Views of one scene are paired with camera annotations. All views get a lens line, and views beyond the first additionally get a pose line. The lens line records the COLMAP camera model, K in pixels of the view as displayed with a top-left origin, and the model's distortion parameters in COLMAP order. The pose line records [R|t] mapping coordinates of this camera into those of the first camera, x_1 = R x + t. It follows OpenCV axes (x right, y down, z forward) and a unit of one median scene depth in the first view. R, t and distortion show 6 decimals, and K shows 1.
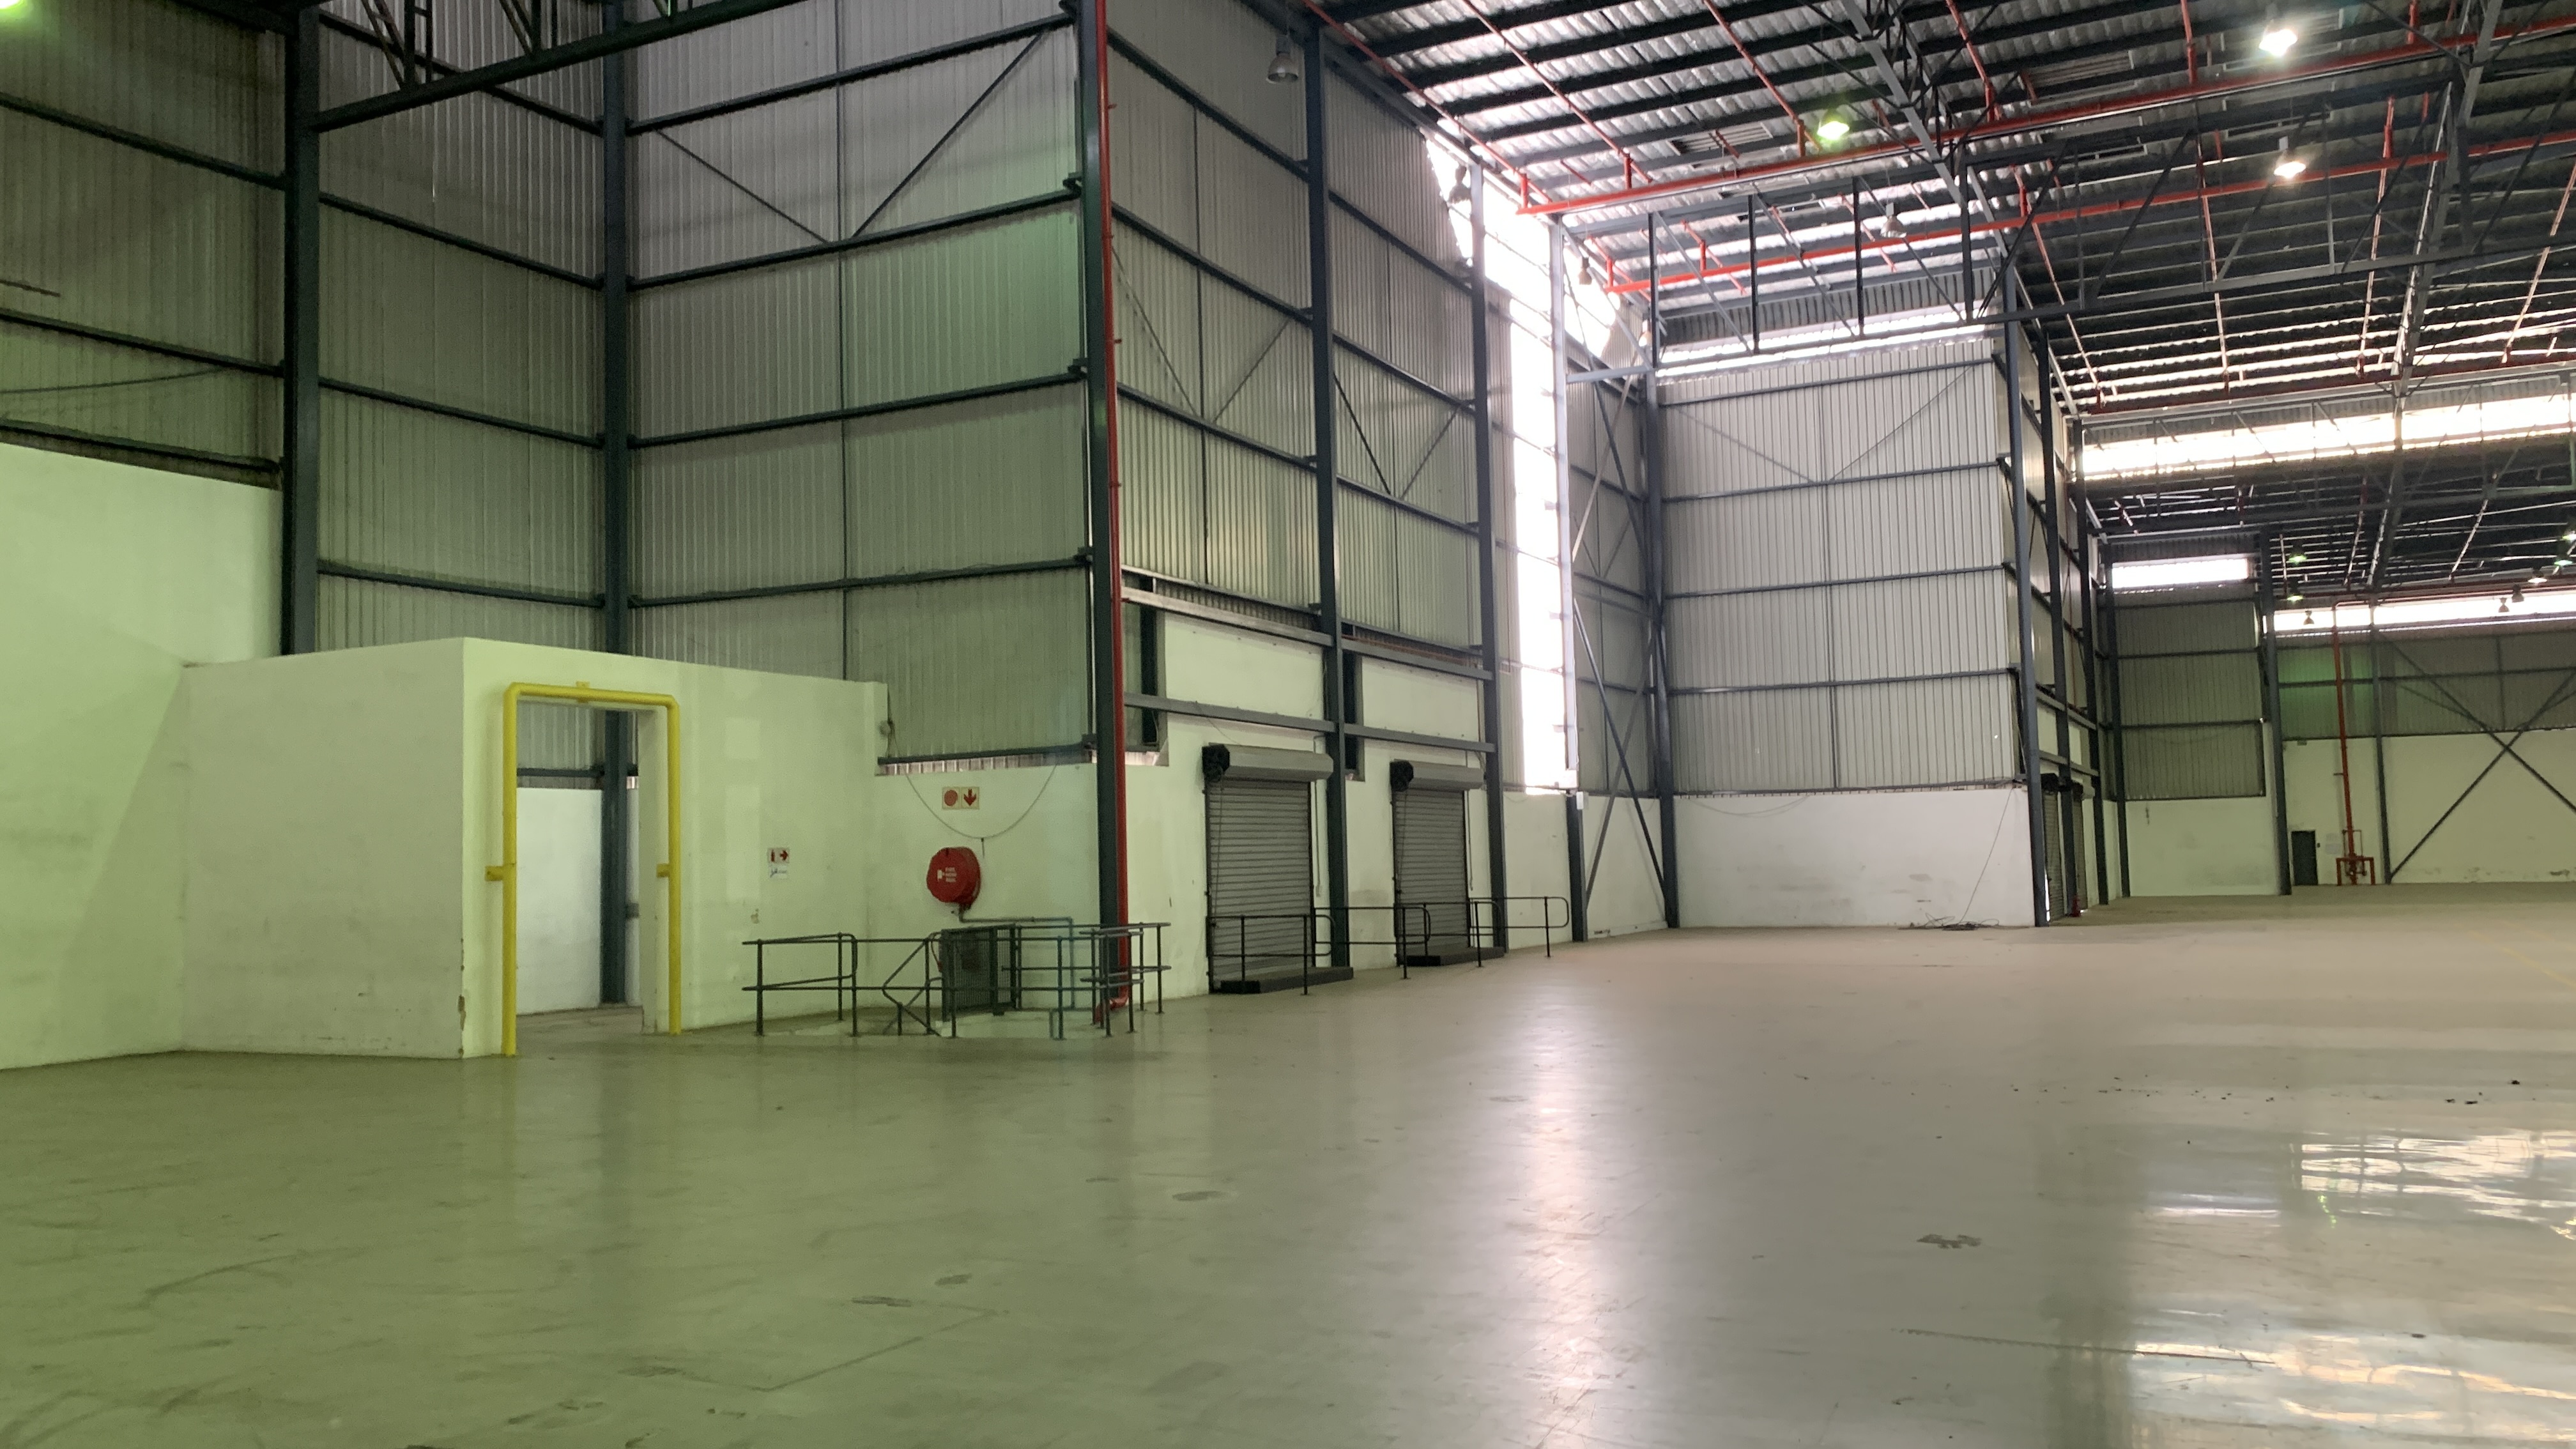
lens RADIAL K [[1966.9, 0, 1312.5], [0, 1966.9, 751.0], [0, 0, 1]] dist [0.048146, -0.051708]
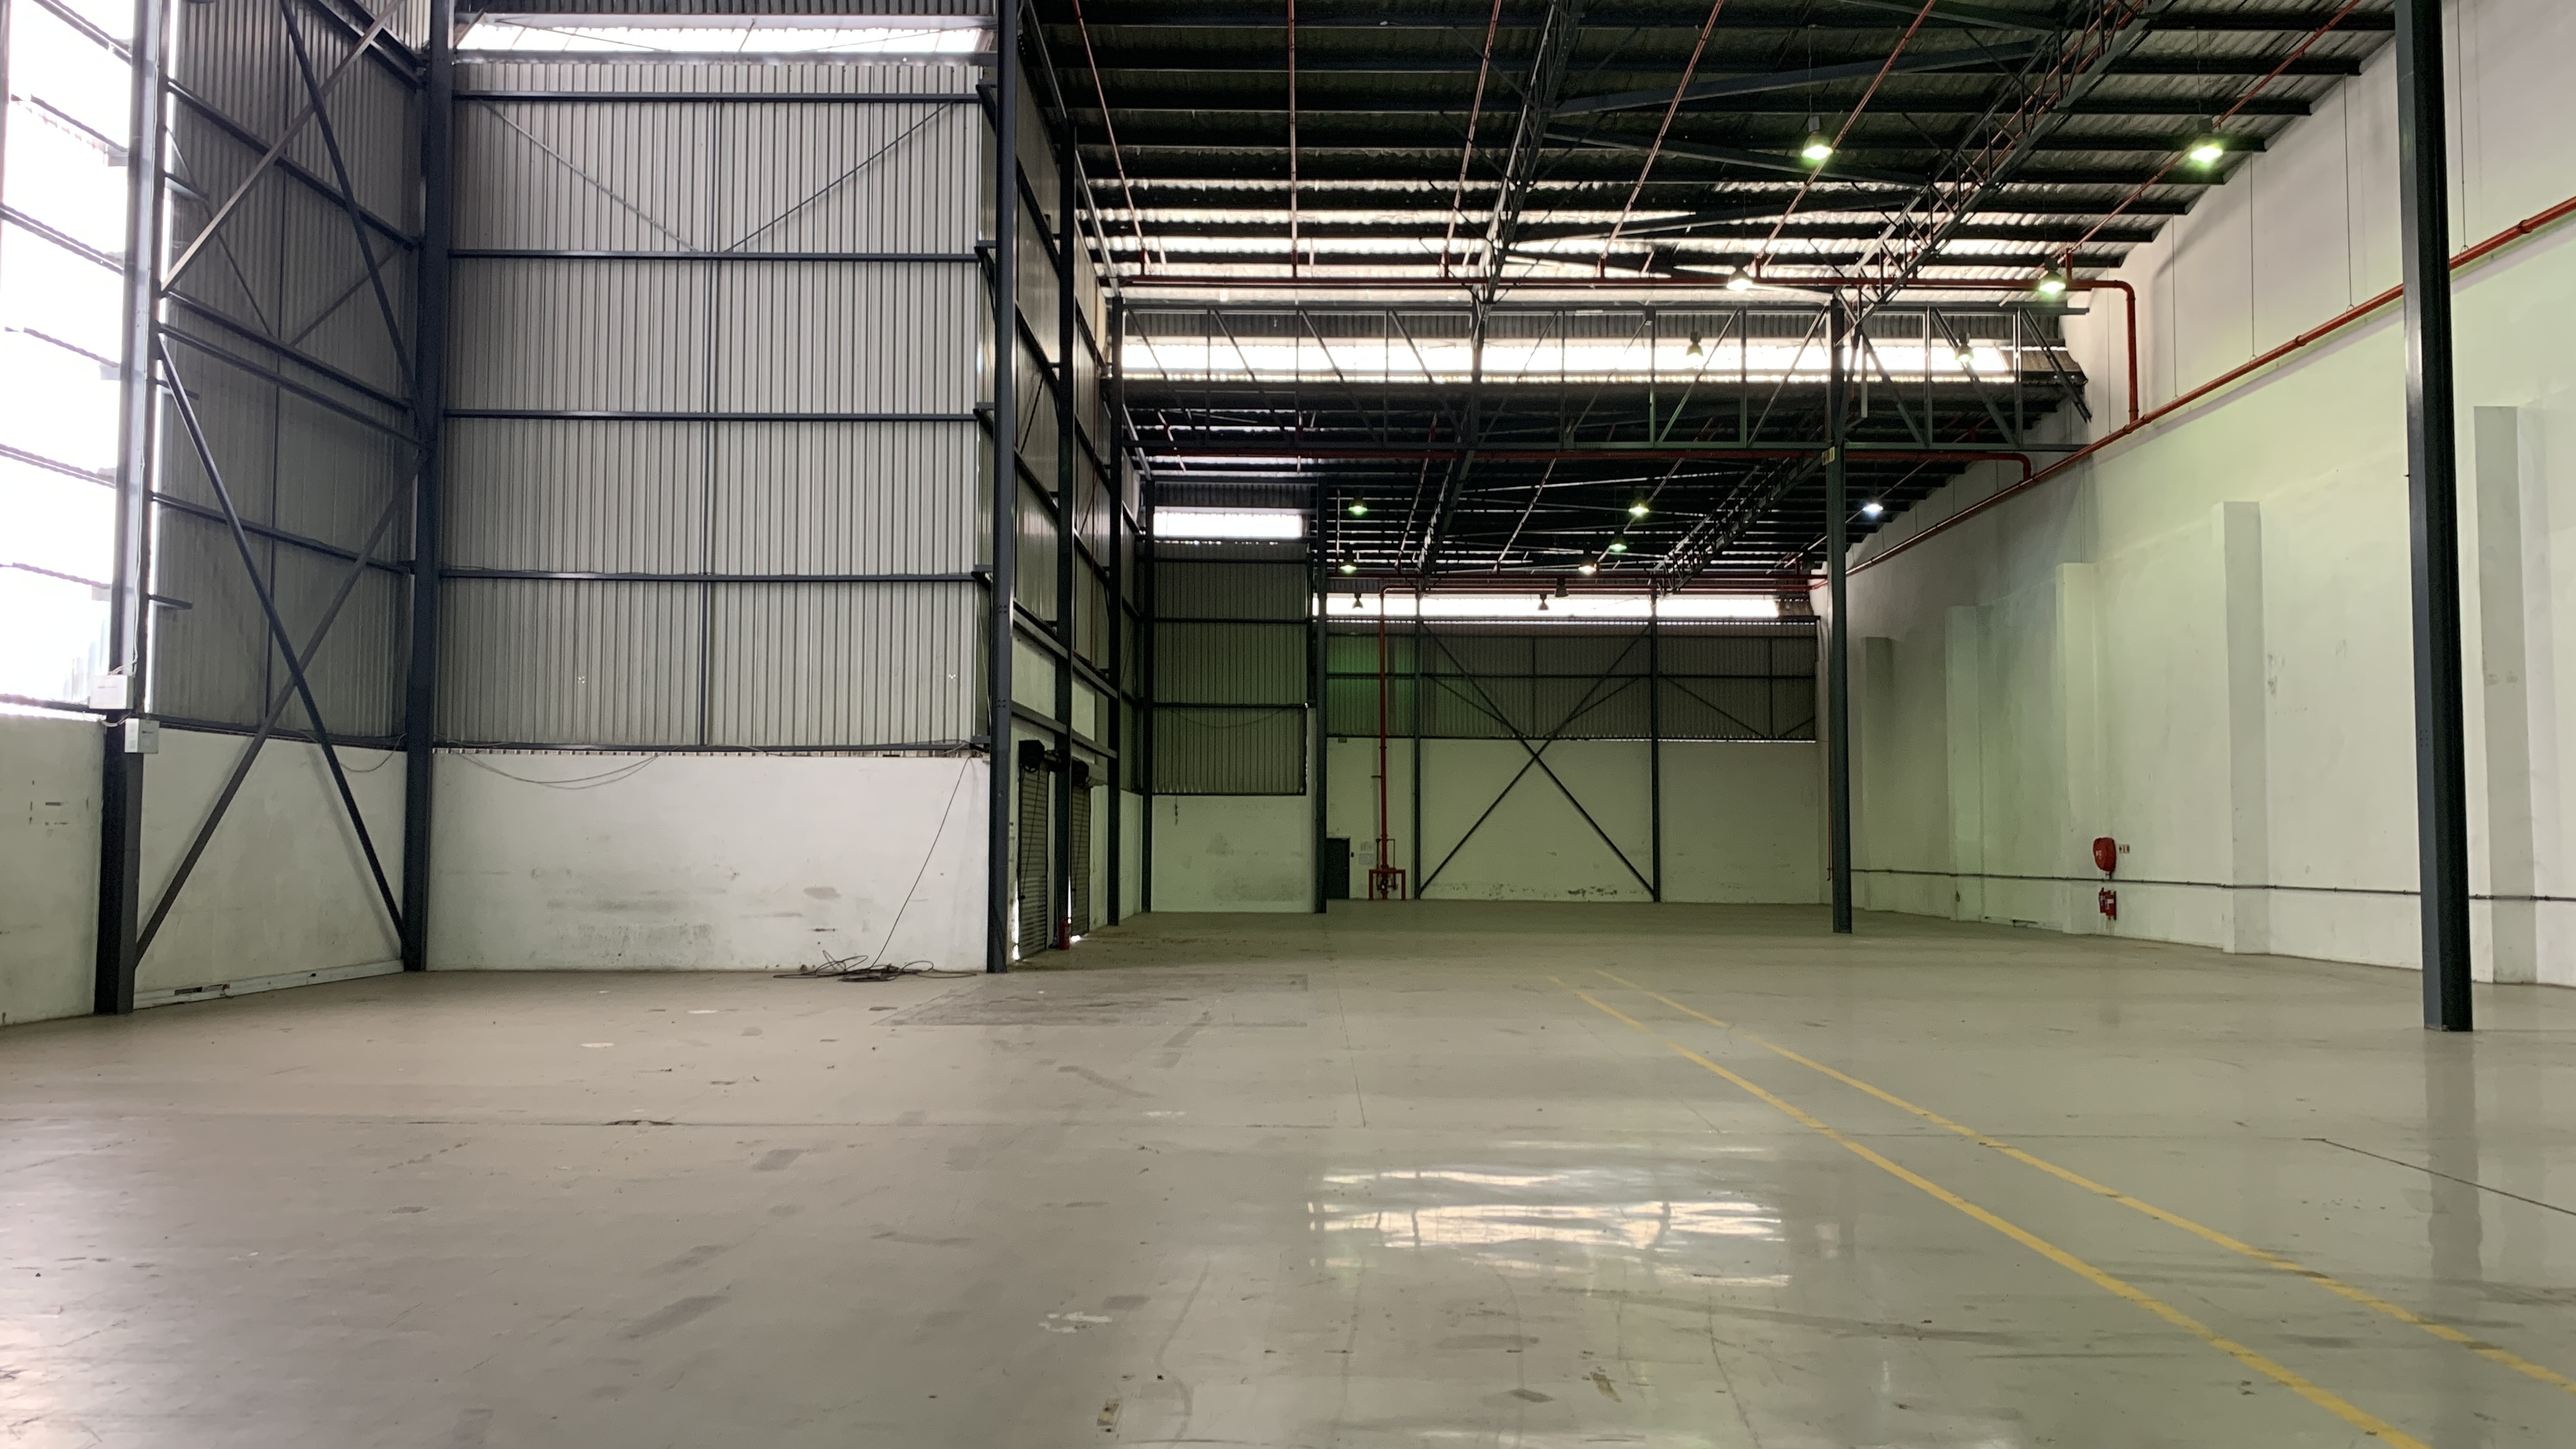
lens RADIAL K [[1943.0, 0, 1287.0], [0, 1943.0, 719.3], [0, 0, 1]] dist [0.032517, -0.010206]
pose [[0.901169, 0.058918, 0.429446, 0.167385], [-0.053568, 0.998262, -0.024547, 0.015632], [-0.430146, -0.000884, 0.902759, 0.370267]]
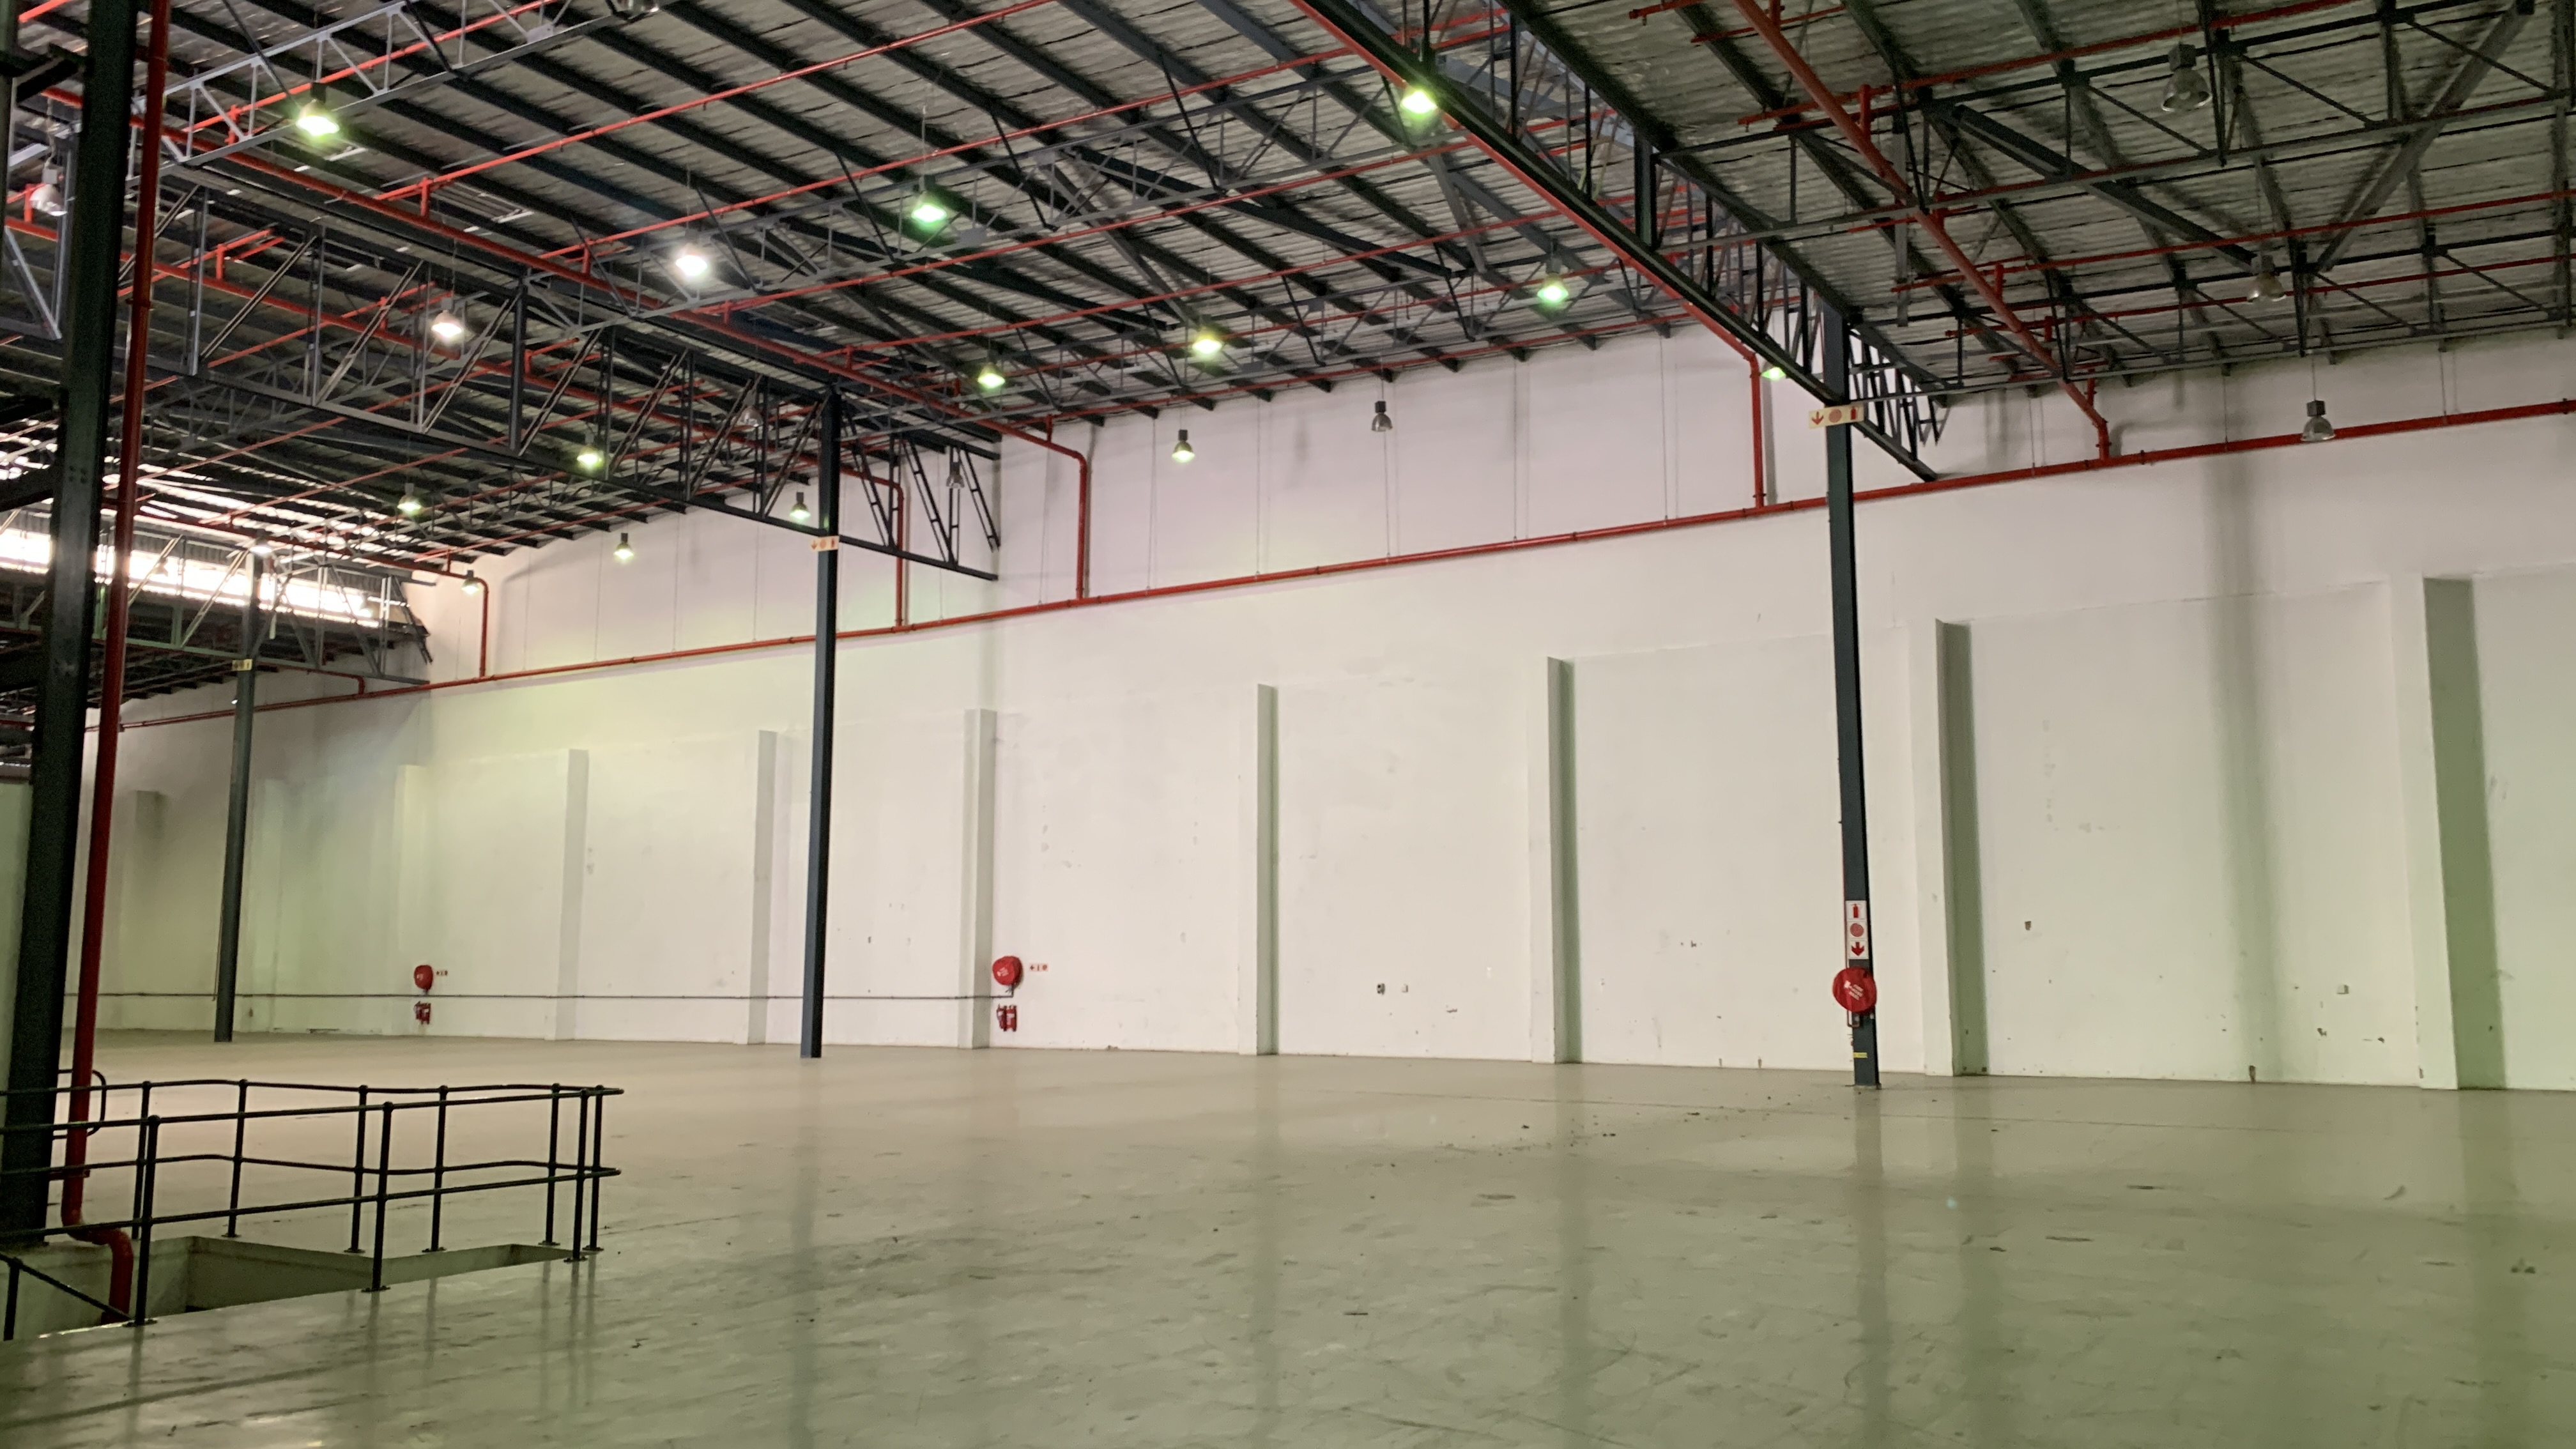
lens RADIAL K [[1956.0, 0, 1310.9], [0, 1956.0, 737.3], [0, 0, 1]] dist [0.021626, -0.003254]
pose [[0.096786, 0.143847, 0.984856, -0.338712], [-0.056941, 0.988681, -0.138810, 0.026558], [-0.993675, -0.042644, 0.103882, 0.327854]]
